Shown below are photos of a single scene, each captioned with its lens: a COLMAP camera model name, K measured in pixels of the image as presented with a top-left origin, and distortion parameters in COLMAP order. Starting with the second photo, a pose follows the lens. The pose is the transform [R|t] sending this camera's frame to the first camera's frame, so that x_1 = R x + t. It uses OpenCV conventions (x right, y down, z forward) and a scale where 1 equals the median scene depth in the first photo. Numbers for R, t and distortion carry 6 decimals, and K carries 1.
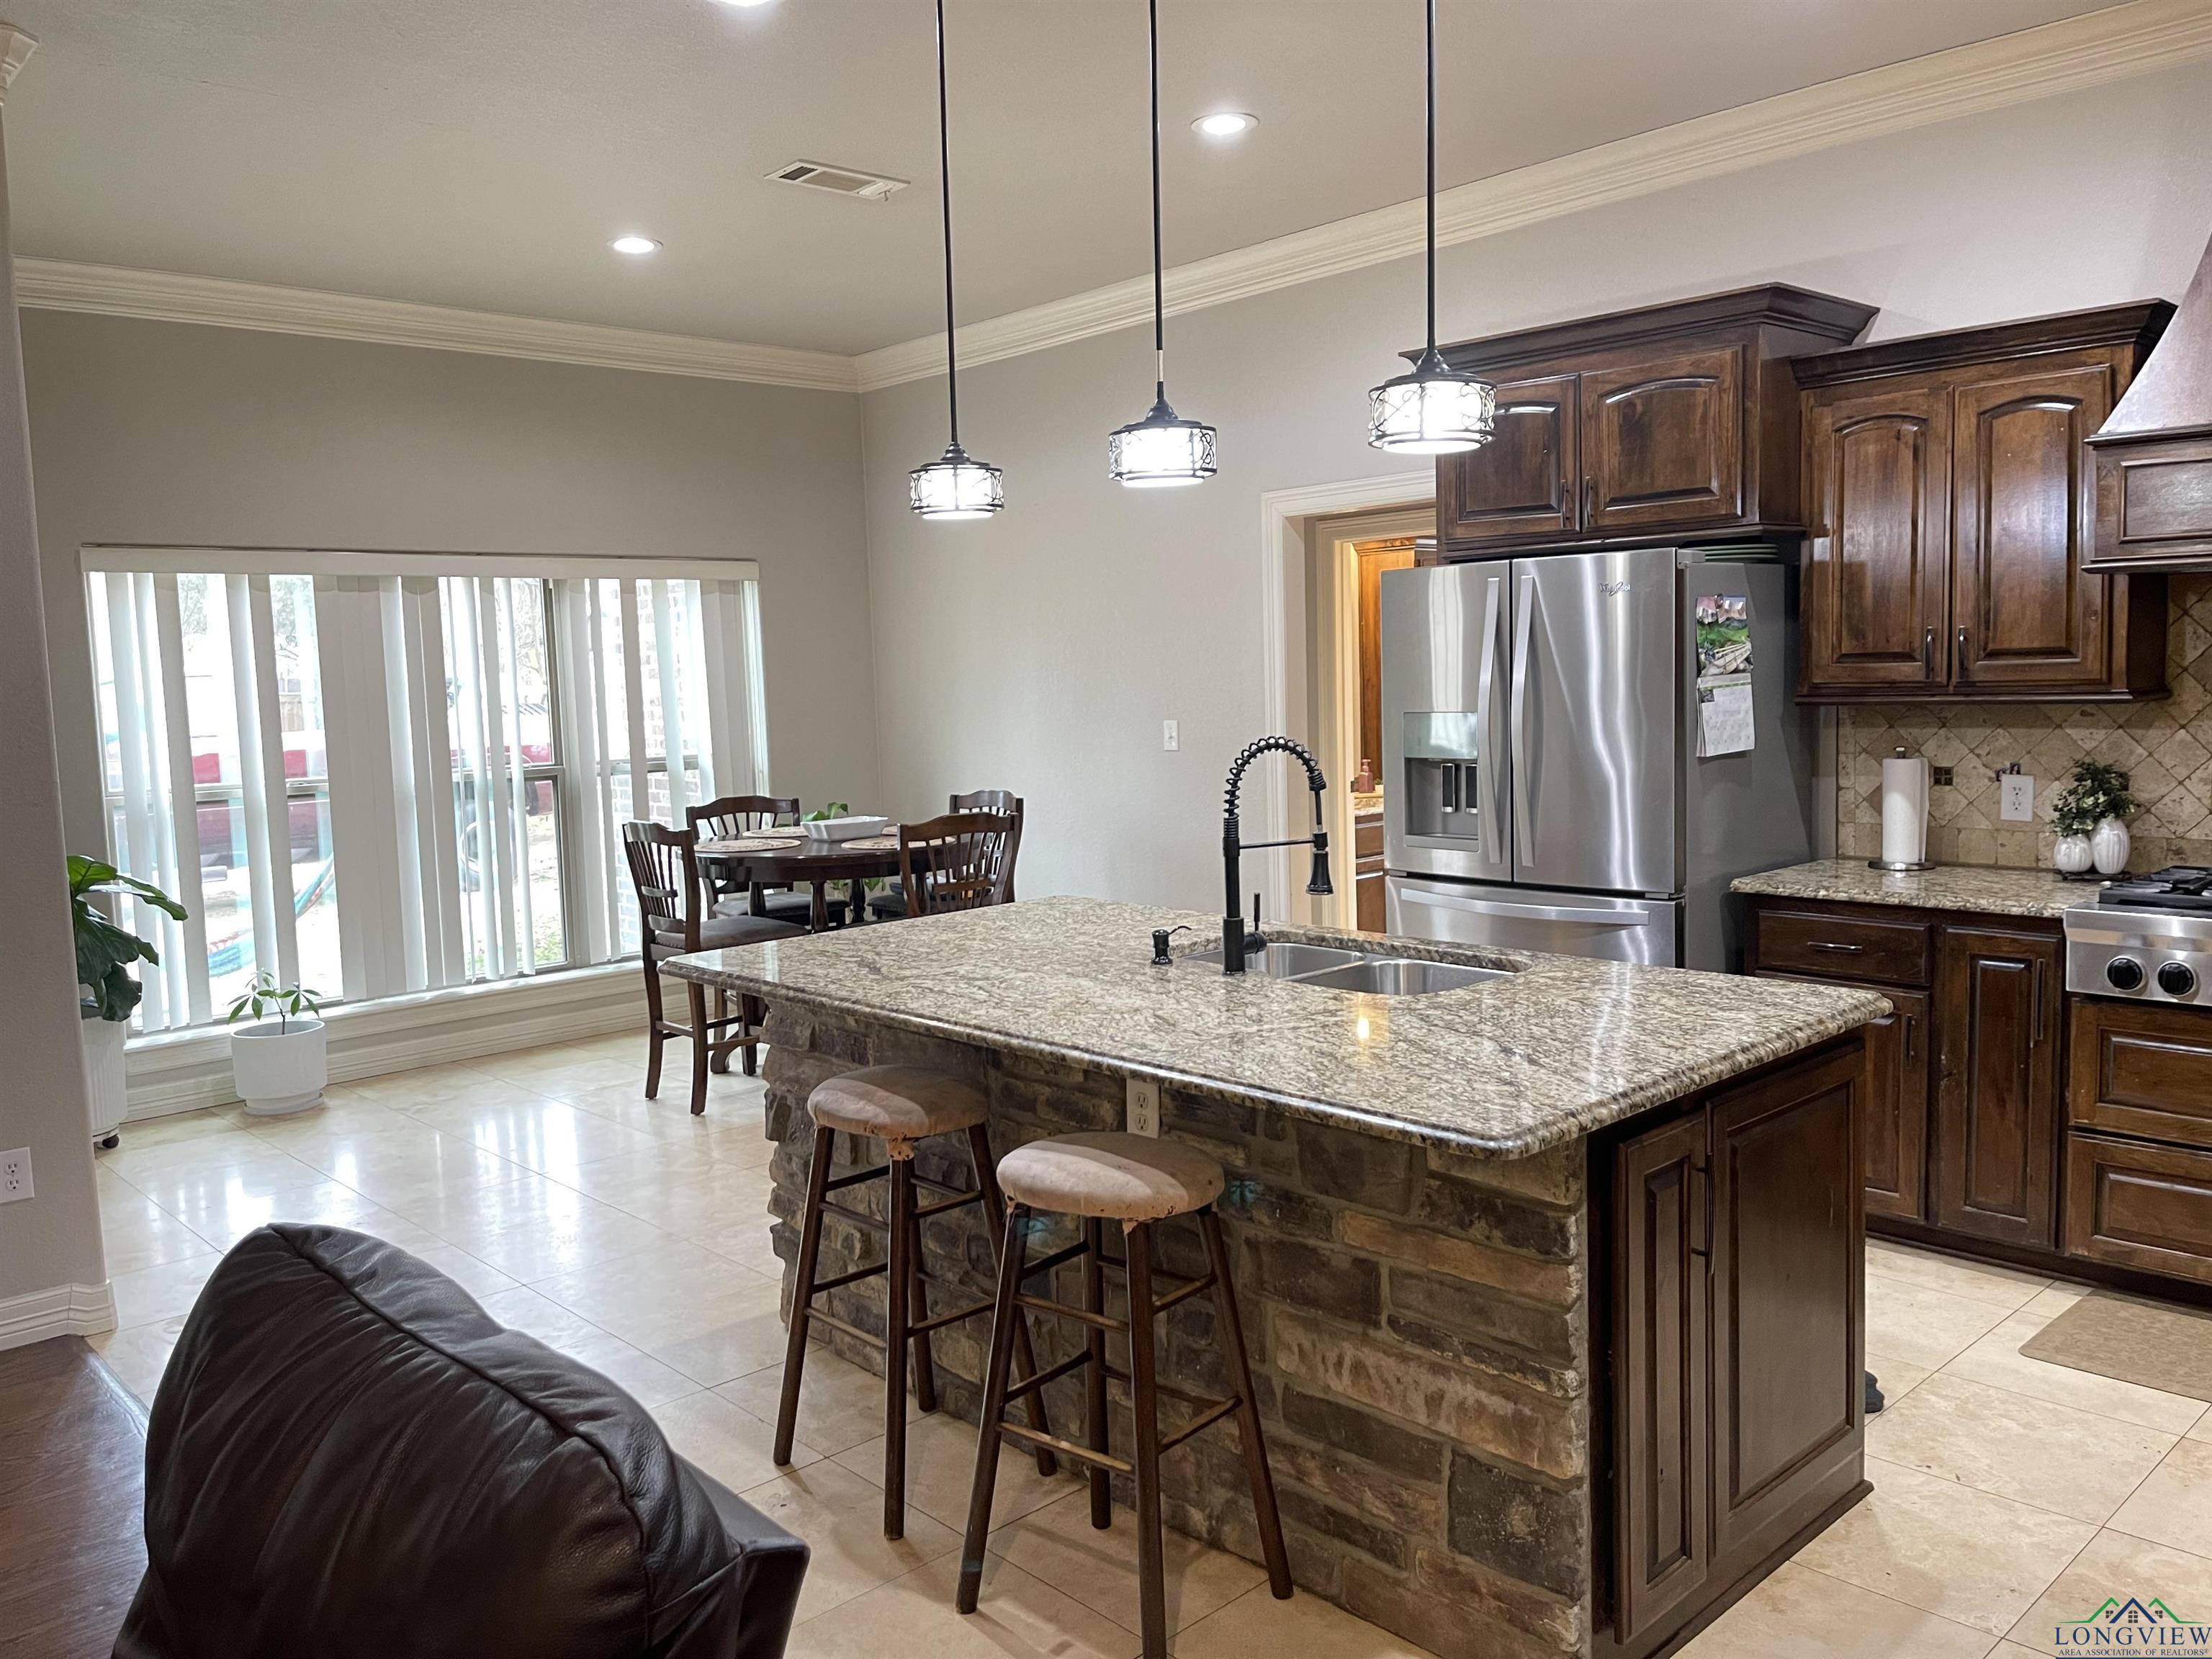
lens RADIAL K [[1677.9, 0, 1098.0], [0, 1677.9, 819.8], [0, 0, 1]] dist [0.068412, -0.087859]
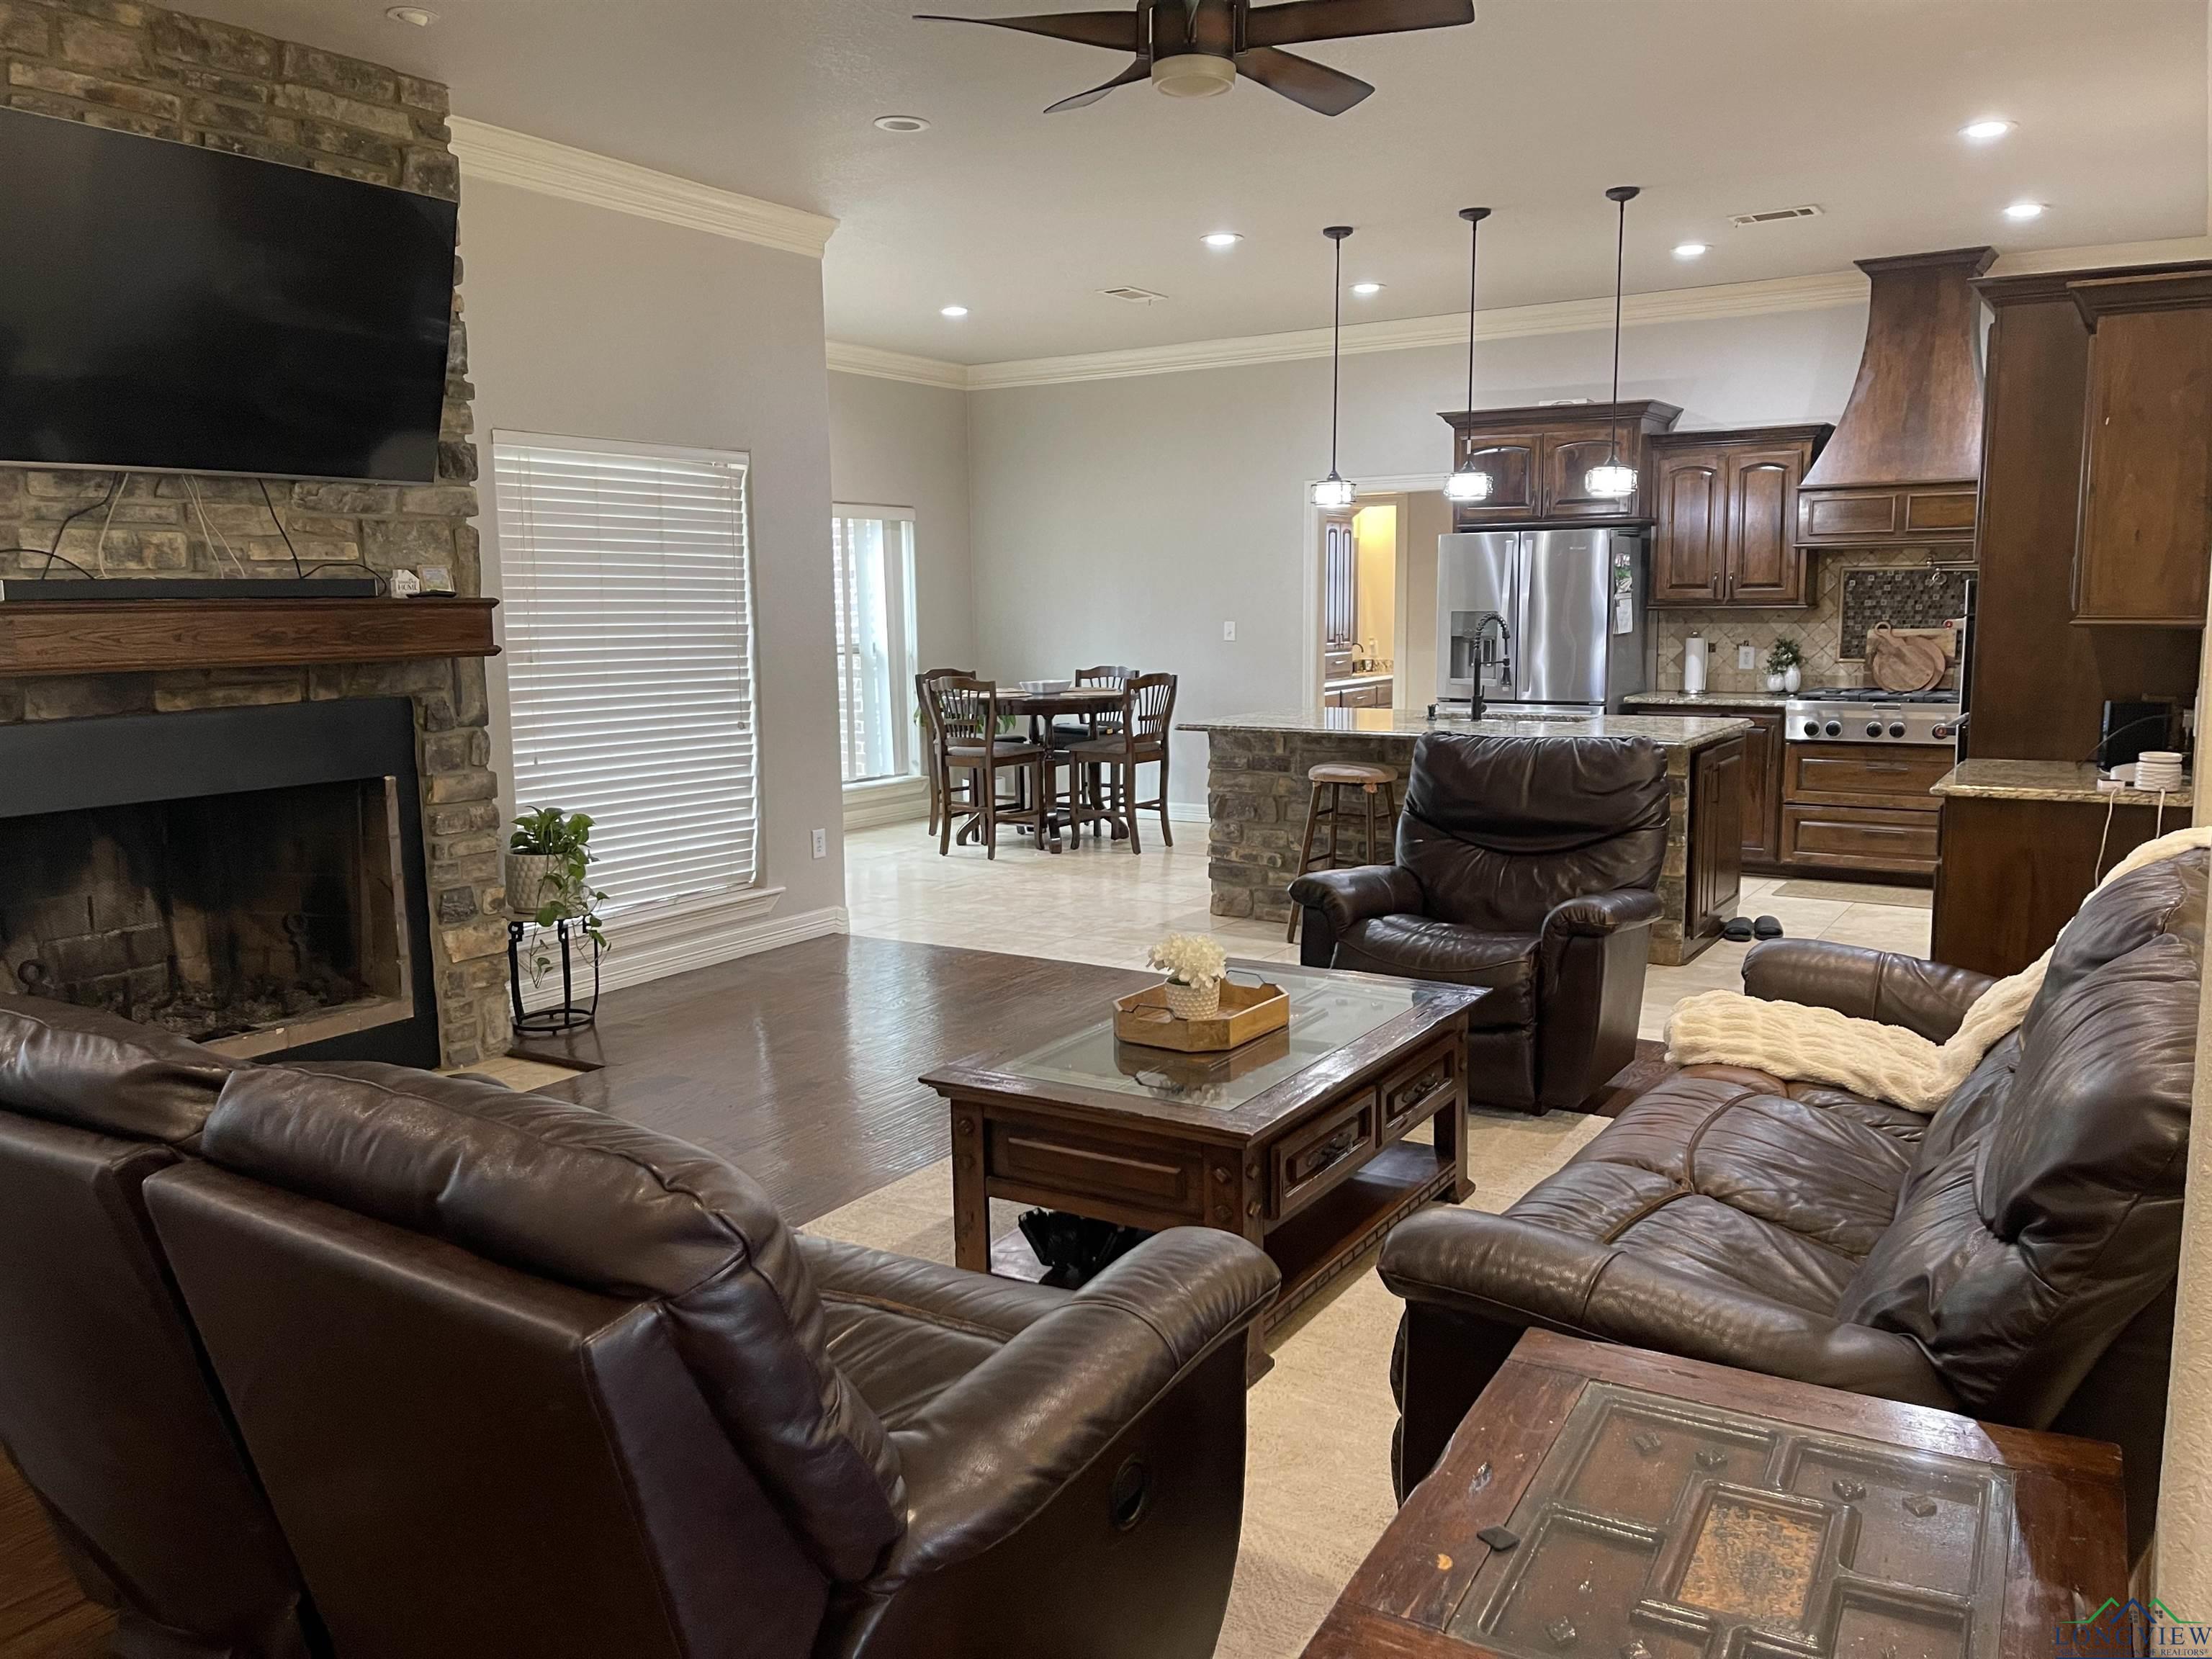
lens RADIAL K [[1677.9, 0, 1128.7], [0, 1677.9, 810.0], [0, 0, 1]] dist [0.068412, -0.087859]
pose [[0.965128, -0.011859, 0.261511, -0.752038], [0.003654, 0.999486, 0.031840, 0.109223], [-0.261754, -0.029774, 0.964675, -0.814468]]
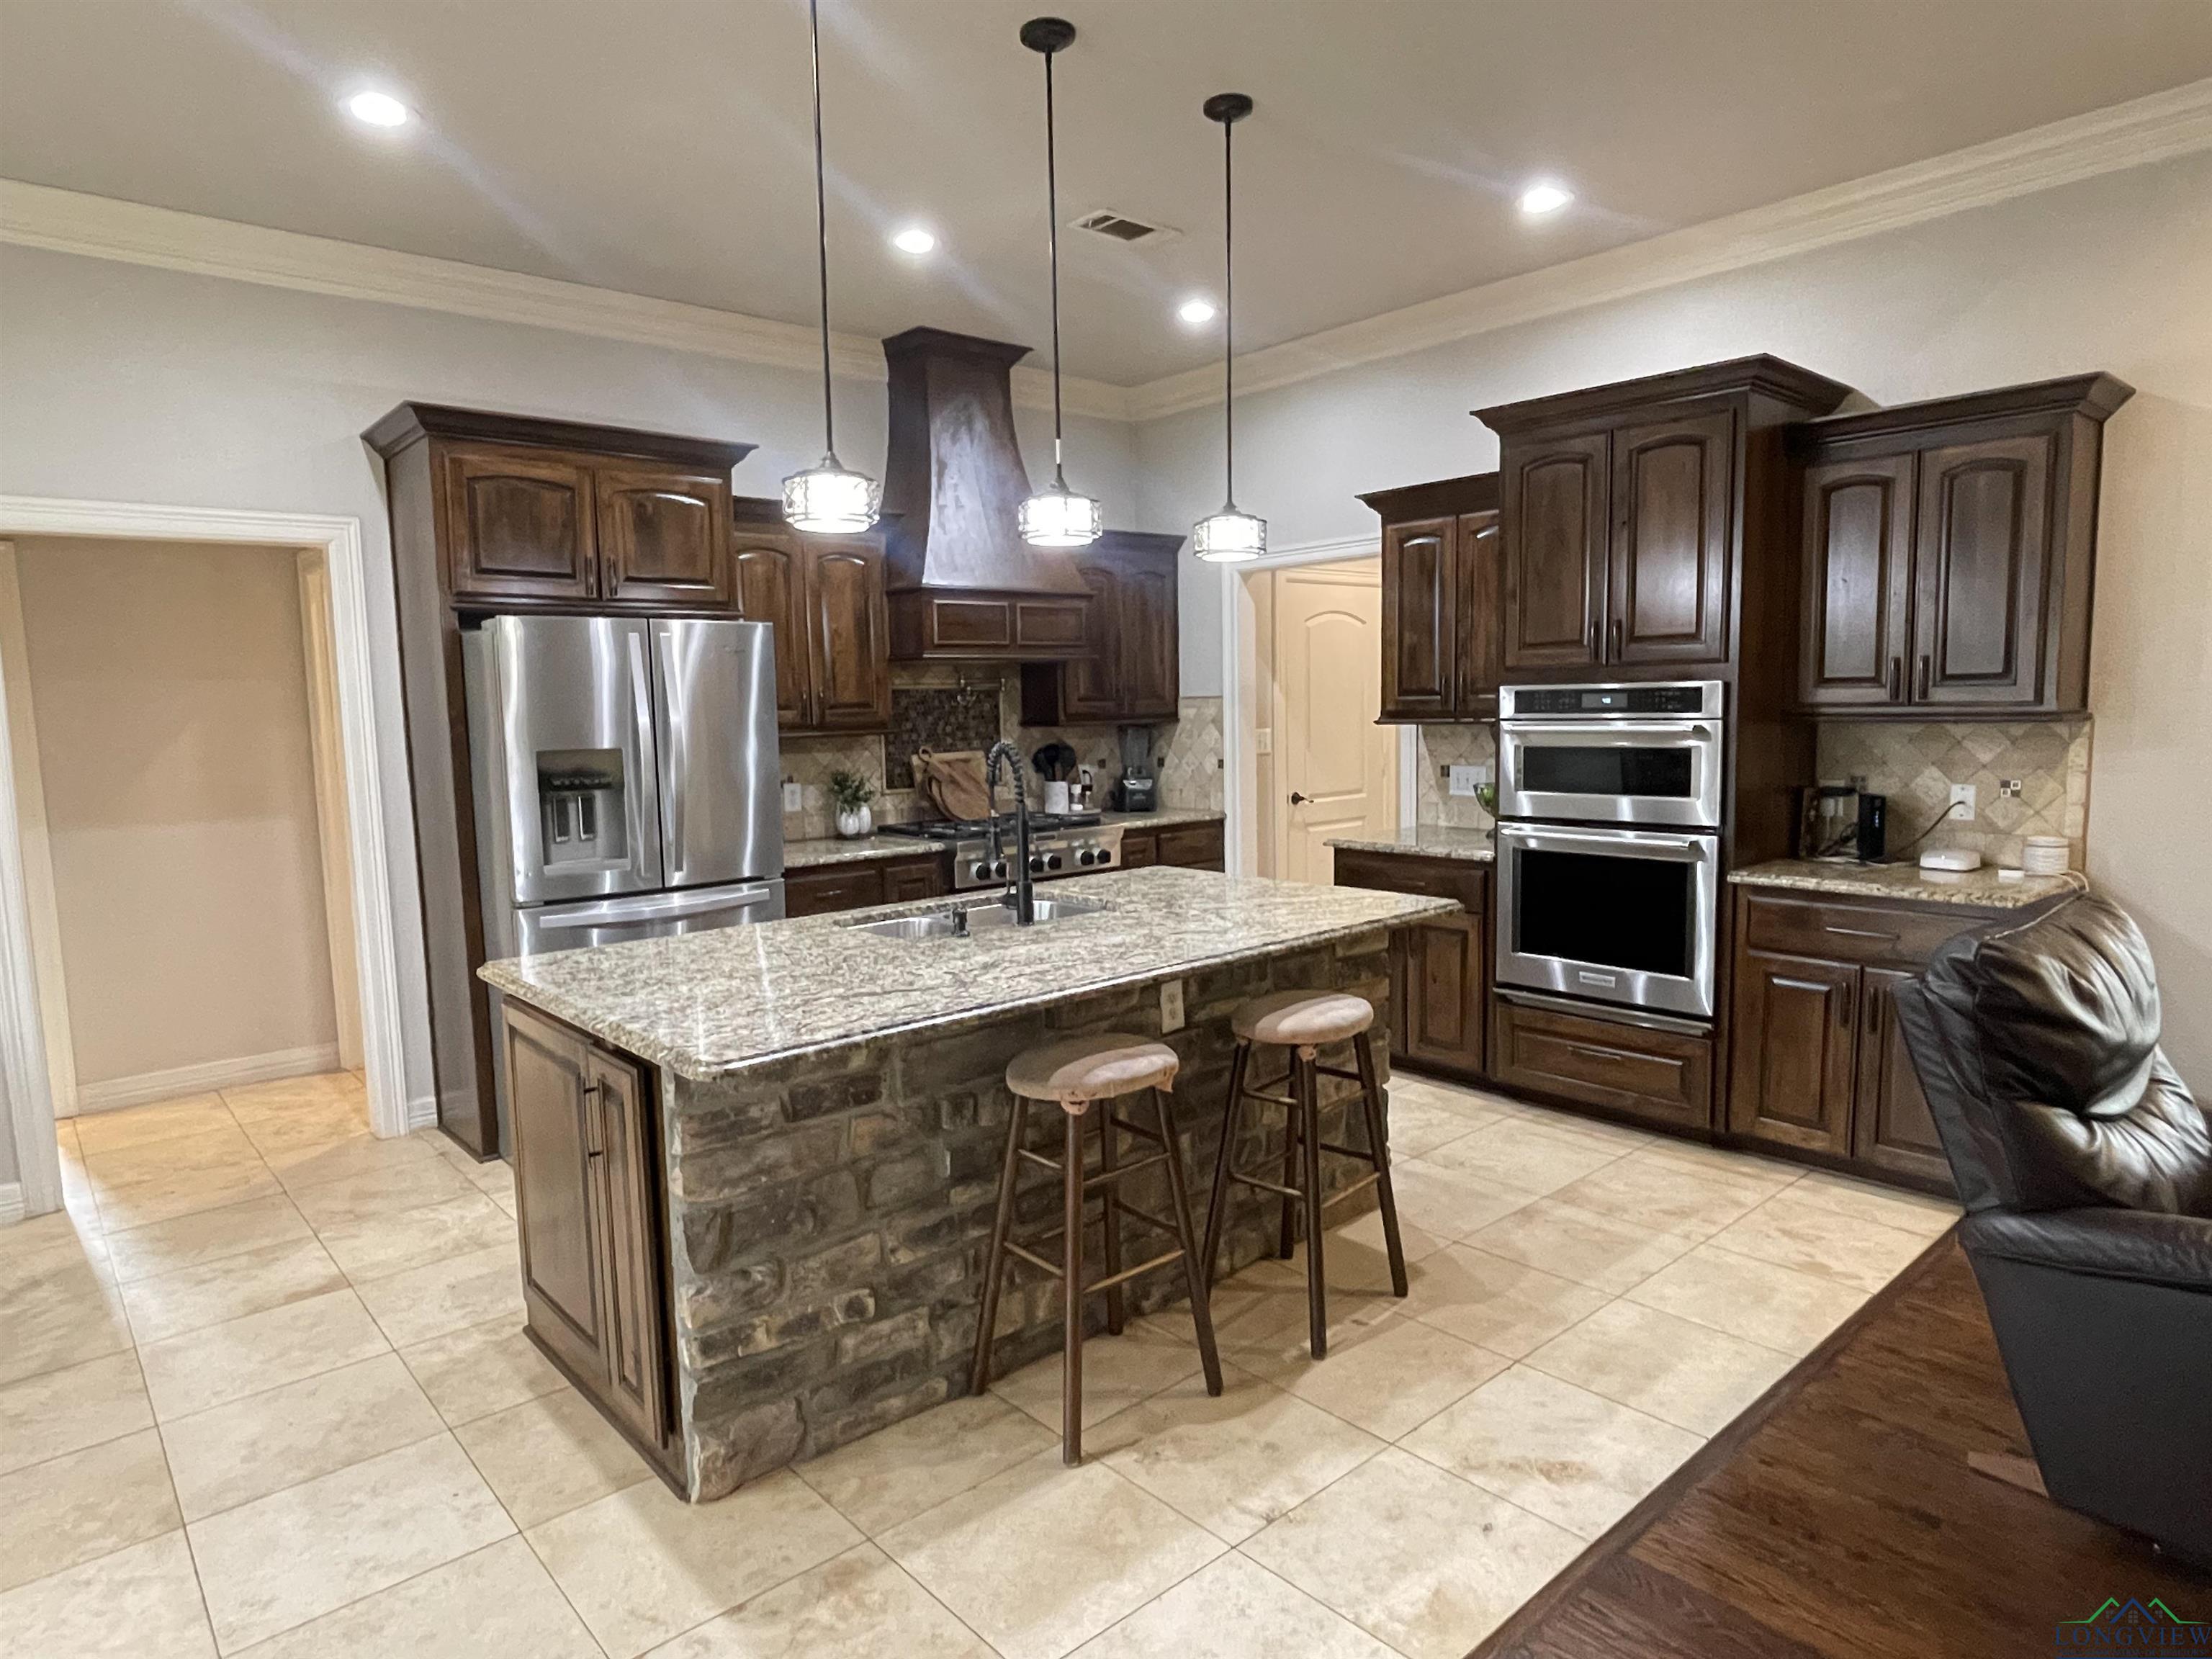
lens RADIAL K [[1296.4, 0, 1102.4], [0, 1296.4, 835.3], [0, 0, 1]] dist [0.005976, -0.009323]
pose [[0.027507, -0.073372, 0.996925, -0.729375], [0.114677, 0.990950, 0.069768, -0.031692], [-0.993022, 0.112405, 0.035673, 0.720053]]
